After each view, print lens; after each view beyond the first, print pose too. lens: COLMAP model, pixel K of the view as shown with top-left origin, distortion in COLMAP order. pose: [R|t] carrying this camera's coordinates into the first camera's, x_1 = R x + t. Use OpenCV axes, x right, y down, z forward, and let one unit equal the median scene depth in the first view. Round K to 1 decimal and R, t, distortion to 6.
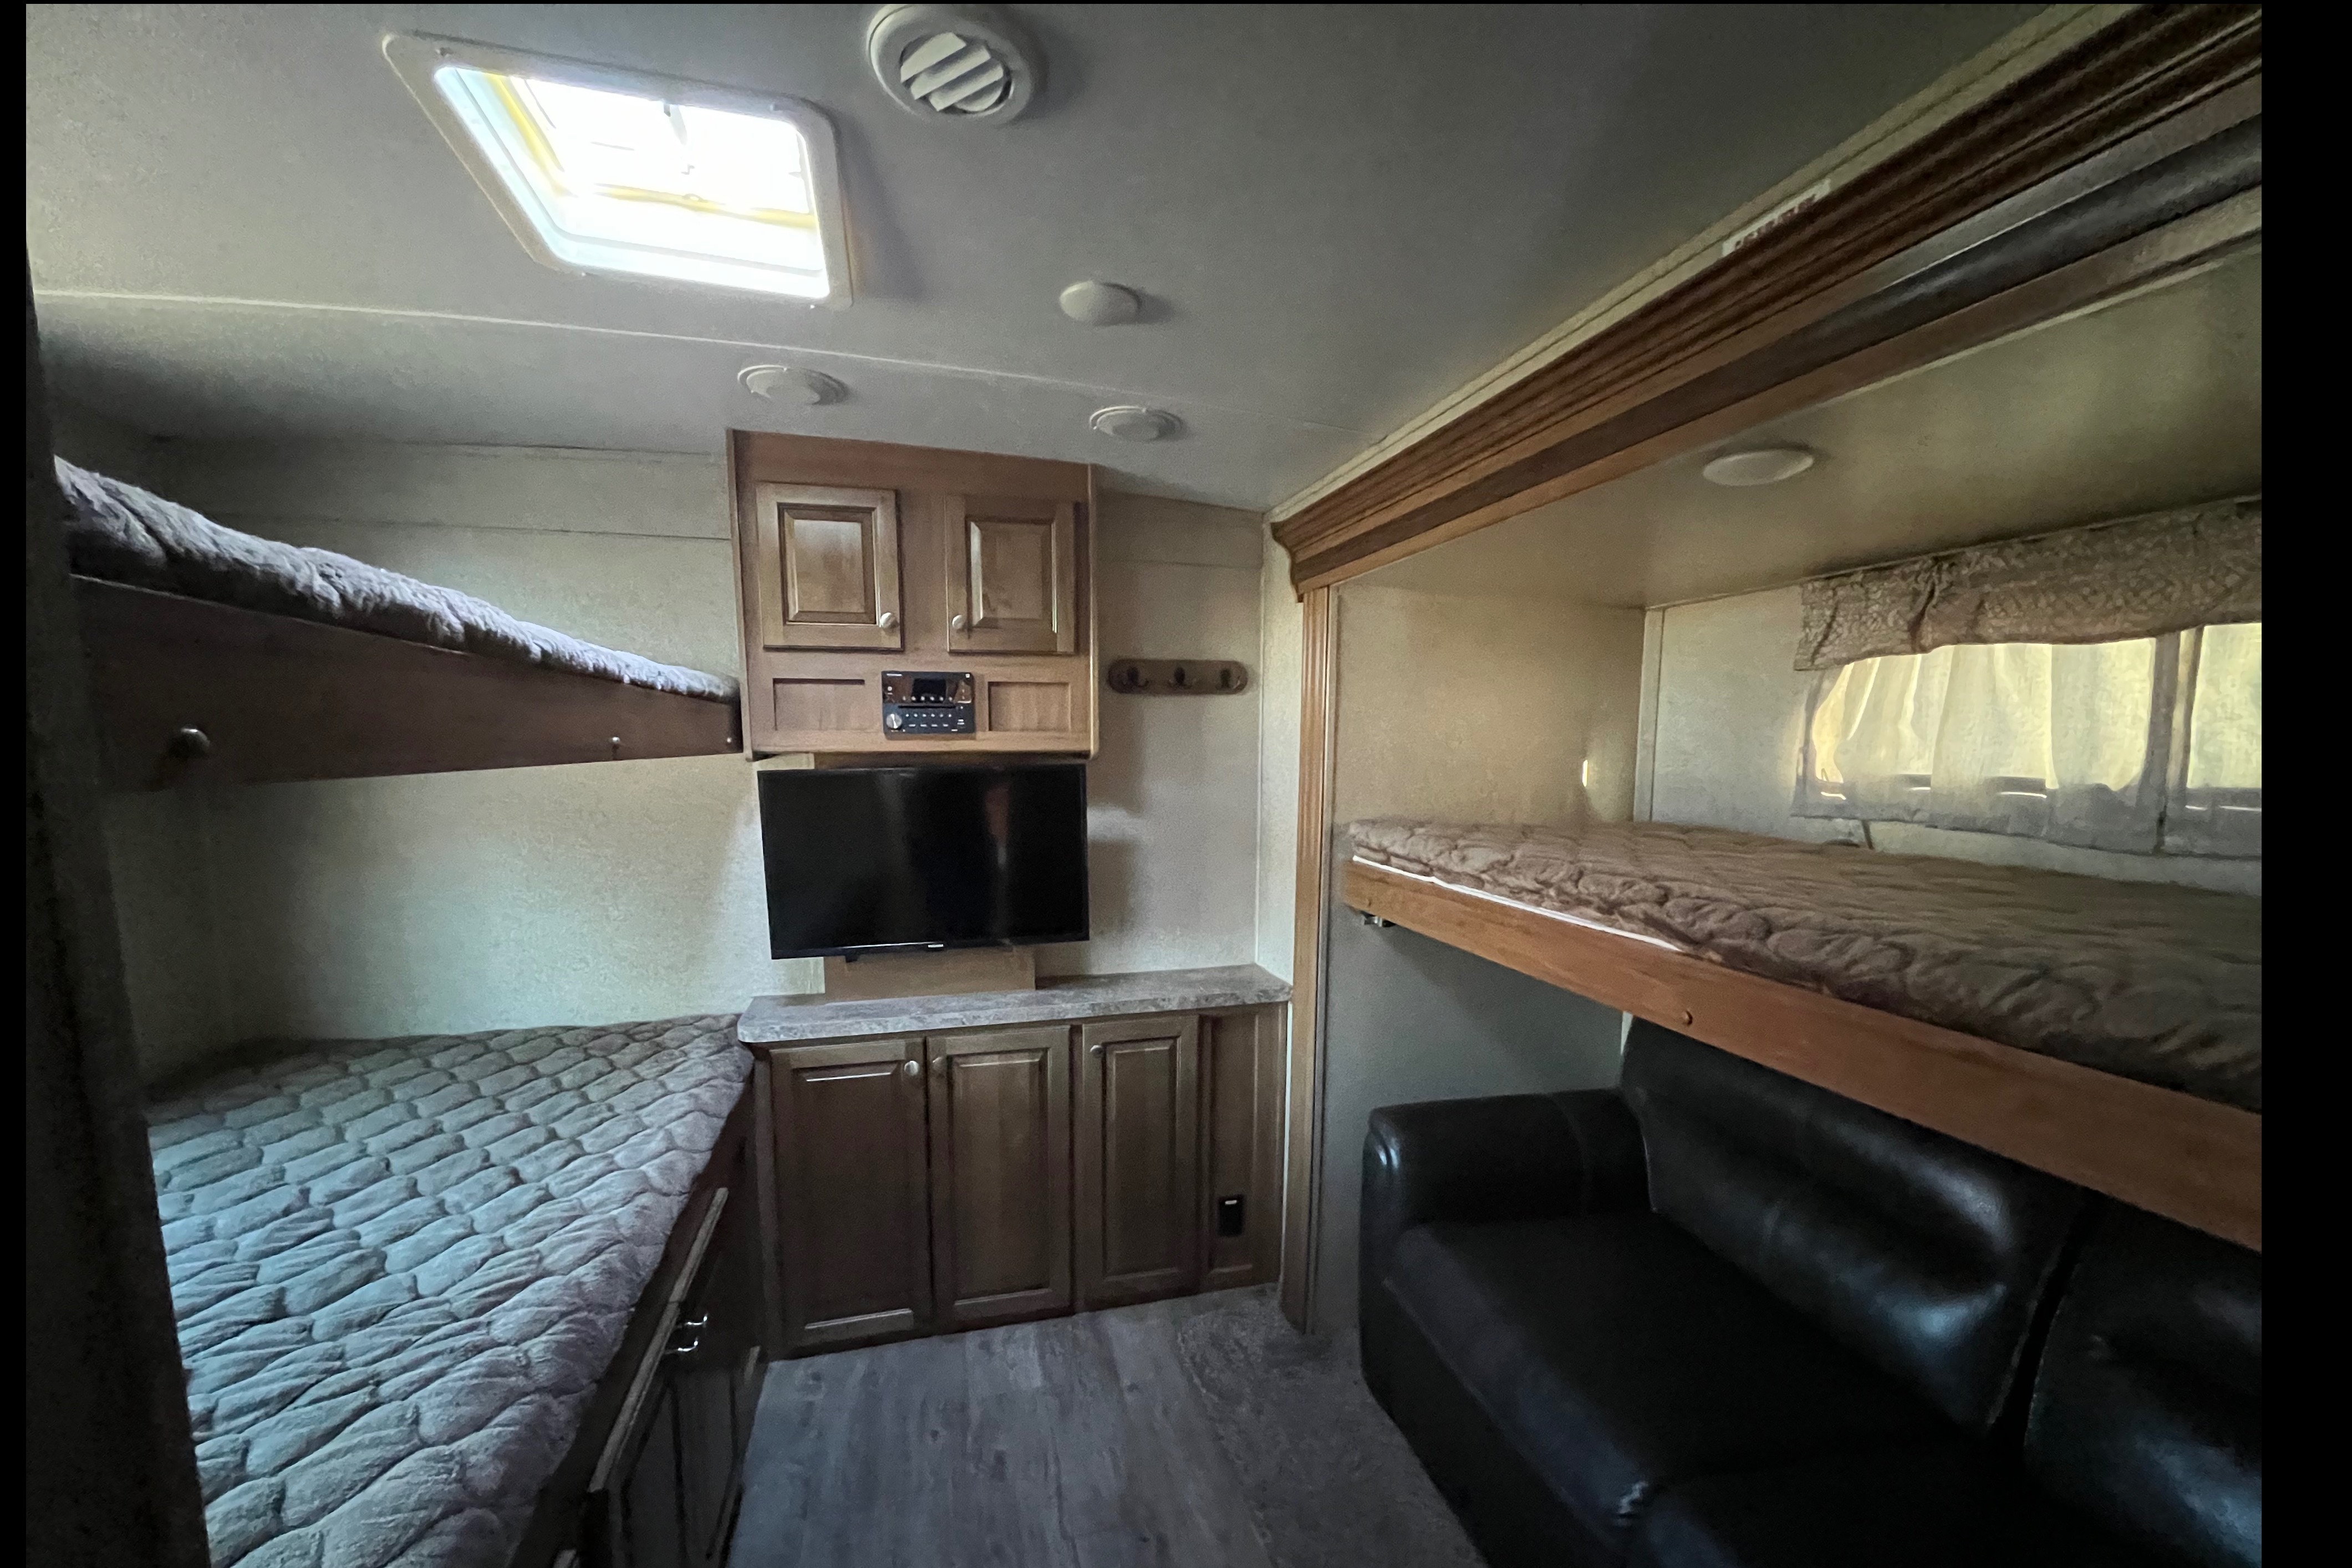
lens RADIAL K [[863.1, 0, 1176.6], [0, 863.1, 823.5], [0, 0, 1]] dist [0.000293, -0.000017]
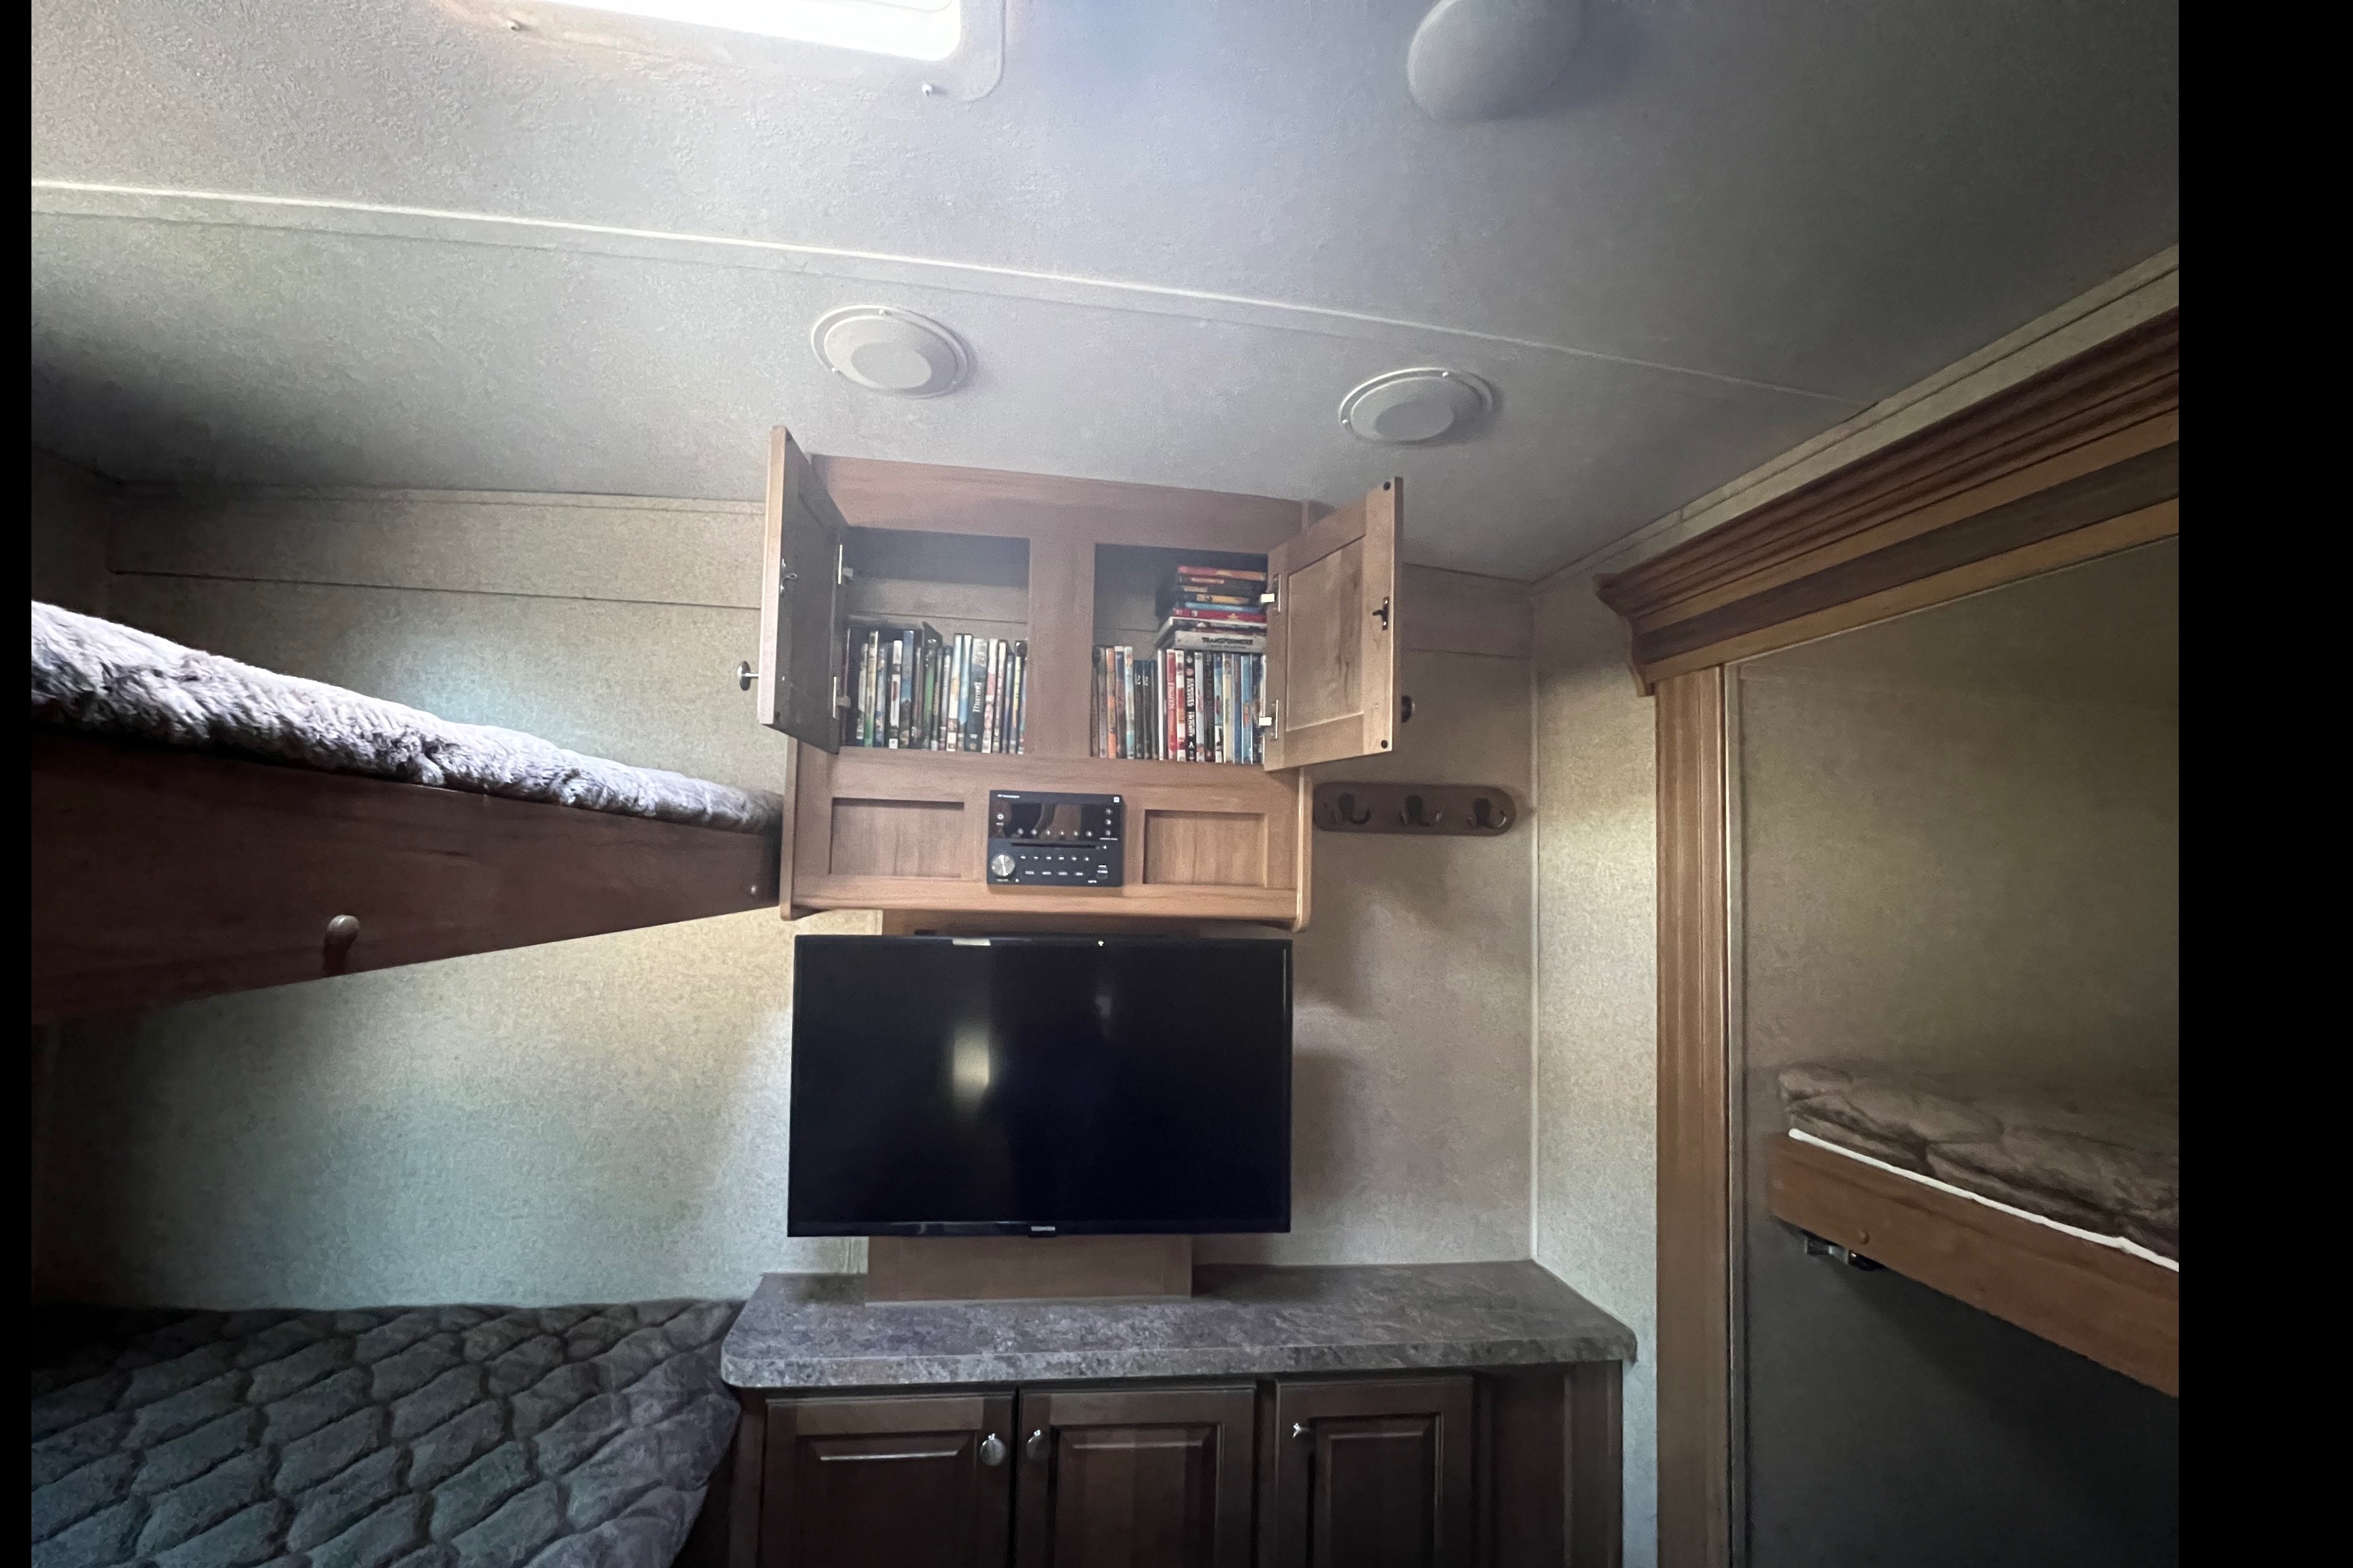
lens RADIAL K [[863.3, 0, 1177.1], [0, 863.3, 823.5], [0, 0, 1]] dist [0.000293, -0.000017]
pose [[0.995221, 0.022661, -0.094987, -0.131543], [-0.037358, 0.987061, -0.155932, -0.051655], [0.090225, 0.158735, 0.983190, 0.354638]]
